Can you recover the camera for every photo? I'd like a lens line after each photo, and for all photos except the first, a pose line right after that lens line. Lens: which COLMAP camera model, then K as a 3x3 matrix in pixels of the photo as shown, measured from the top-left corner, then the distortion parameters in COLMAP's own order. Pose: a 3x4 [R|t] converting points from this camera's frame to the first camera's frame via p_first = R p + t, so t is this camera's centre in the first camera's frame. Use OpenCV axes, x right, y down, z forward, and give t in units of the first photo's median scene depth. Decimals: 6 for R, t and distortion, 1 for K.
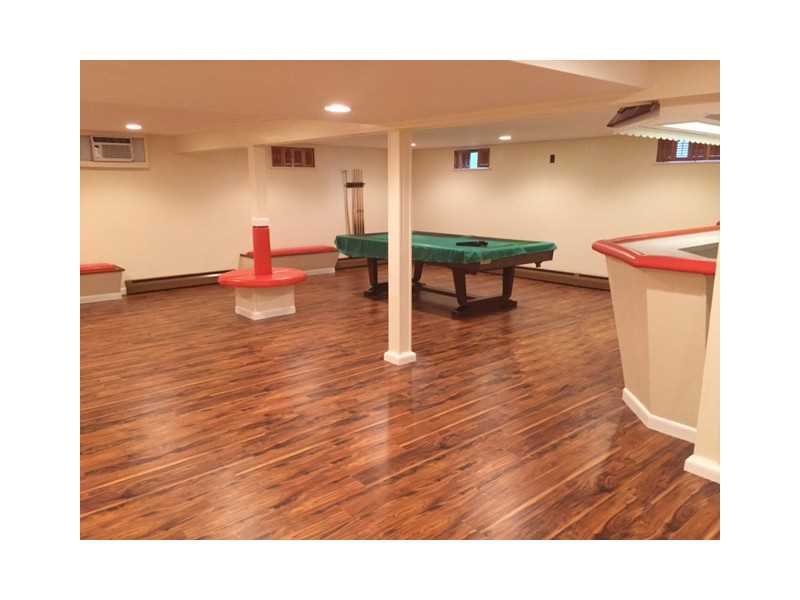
lens RADIAL K [[554.4, 0, 395.2], [0, 554.4, 298.0], [0, 0, 1]] dist [0.001947, -0.000336]
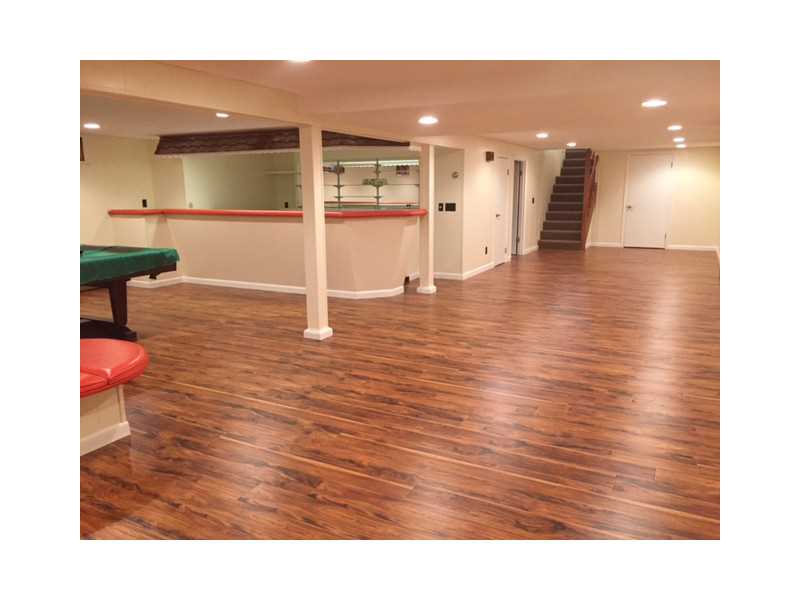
lens RADIAL K [[554.4, 0, 395.2], [0, 554.4, 298.0], [0, 0, 1]] dist [0.001947, -0.000336]
pose [[-0.359199, -0.186169, 0.914504, -1.130974], [0.194392, 0.943484, 0.268421, -0.246157], [-0.912791, 0.274189, -0.302709, 1.261756]]
